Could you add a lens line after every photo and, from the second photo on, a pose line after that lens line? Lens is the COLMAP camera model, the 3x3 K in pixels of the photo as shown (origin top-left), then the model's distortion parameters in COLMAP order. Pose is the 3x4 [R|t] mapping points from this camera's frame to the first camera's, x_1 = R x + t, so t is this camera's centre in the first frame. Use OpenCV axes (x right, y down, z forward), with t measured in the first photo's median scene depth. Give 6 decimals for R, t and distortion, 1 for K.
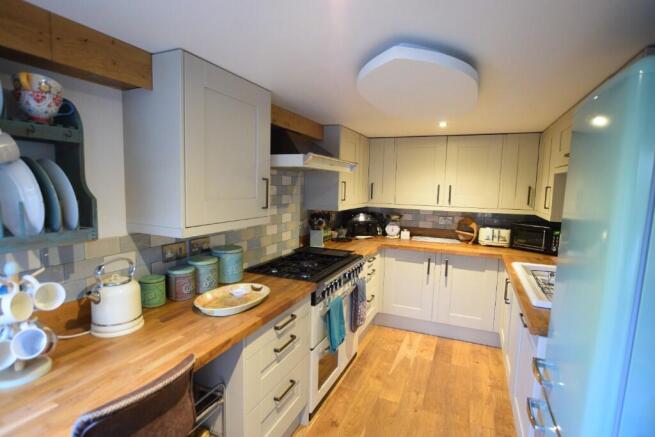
lens RADIAL K [[331.3, 0, 327.5], [0, 331.3, 218.5], [0, 0, 1]] dist [-0.000734, -0.000059]
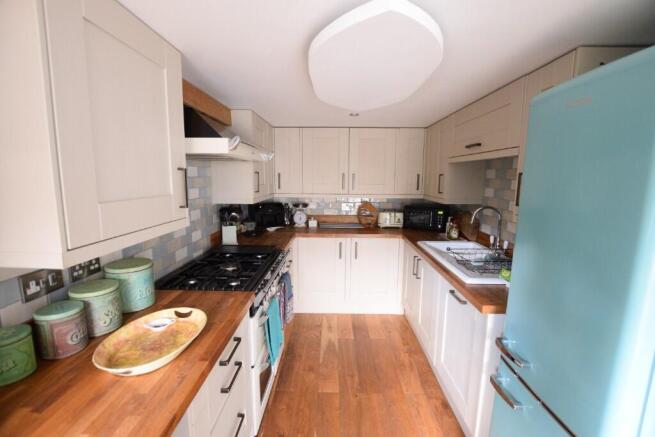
lens RADIAL K [[294.5, 0, 327.5], [0, 294.5, 218.5], [0, 0, 1]] dist [-0.019037, 0.000136]
pose [[0.925196, -0.067574, 0.373425, -0.123252], [0.050737, 0.997210, 0.054747, -0.023386], [-0.376083, -0.031705, 0.926044, 0.225051]]
